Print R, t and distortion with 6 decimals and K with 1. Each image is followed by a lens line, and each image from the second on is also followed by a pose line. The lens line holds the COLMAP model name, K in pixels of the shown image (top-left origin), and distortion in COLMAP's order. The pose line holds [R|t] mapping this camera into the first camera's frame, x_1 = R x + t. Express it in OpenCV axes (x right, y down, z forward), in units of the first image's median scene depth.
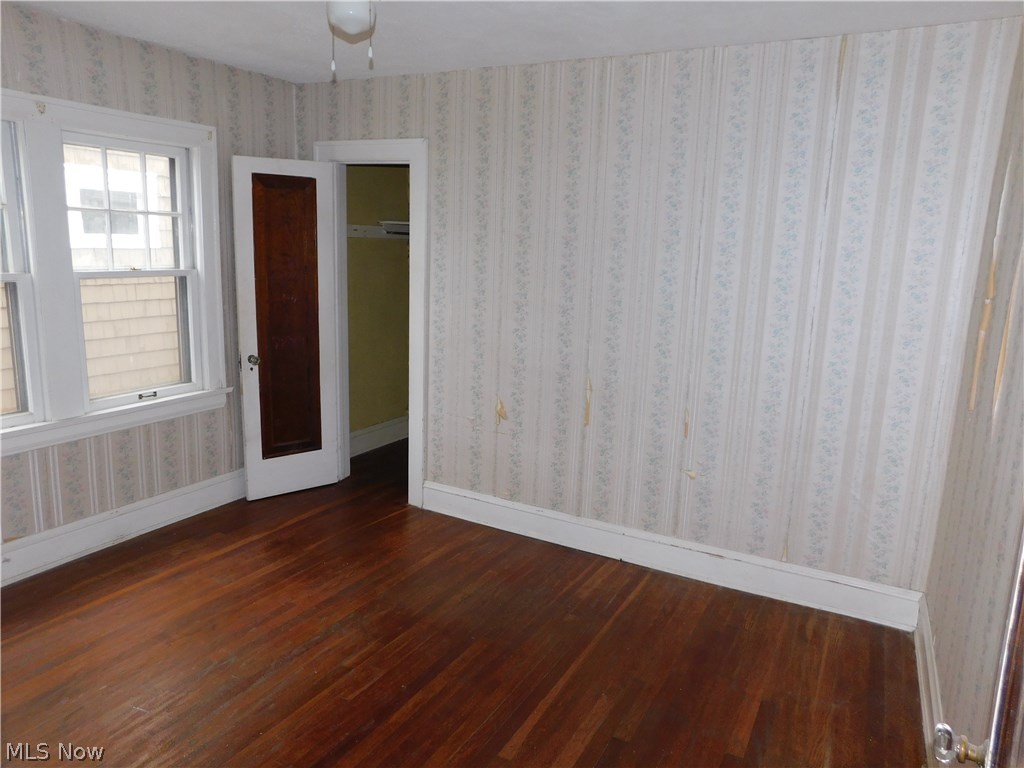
lens RADIAL K [[715.6, 0, 511.9], [0, 715.6, 383.2], [0, 0, 1]] dist [-0.005921, 0.002703]
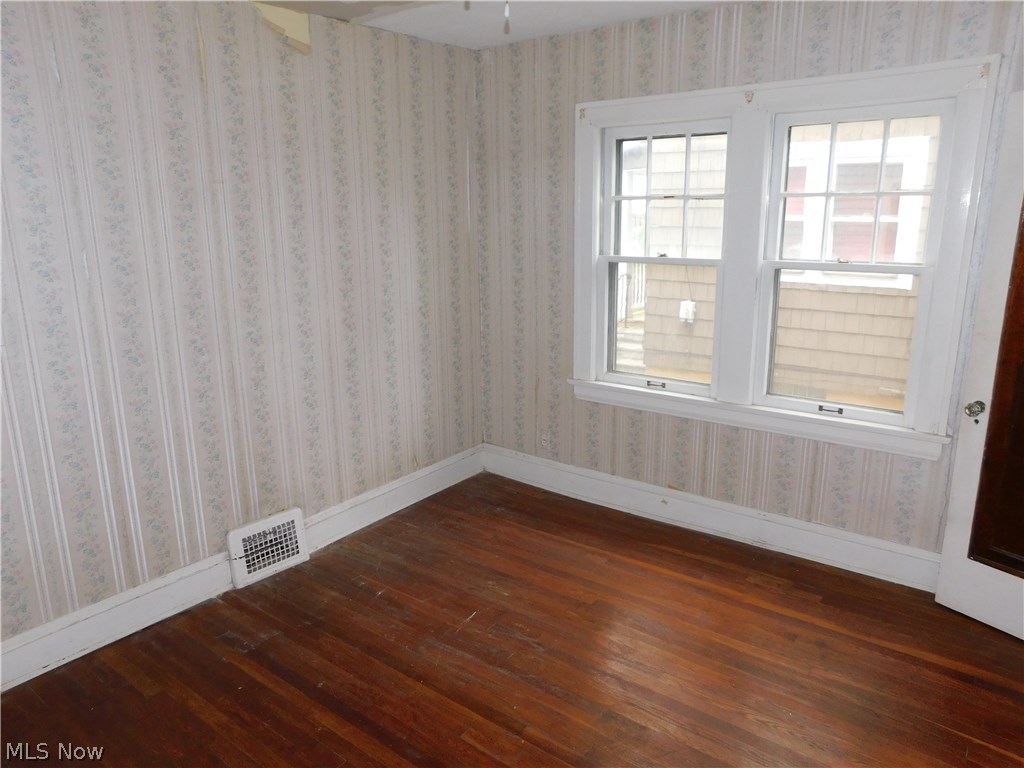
lens RADIAL K [[715.6, 0, 511.9], [0, 715.6, 382.9], [0, 0, 1]] dist [-0.005921, 0.002703]
pose [[-0.155607, 0.199485, -0.967467, 0.401231], [-0.183642, 0.956482, 0.226757, -0.148685], [0.970599, 0.212953, -0.112201, 0.779626]]
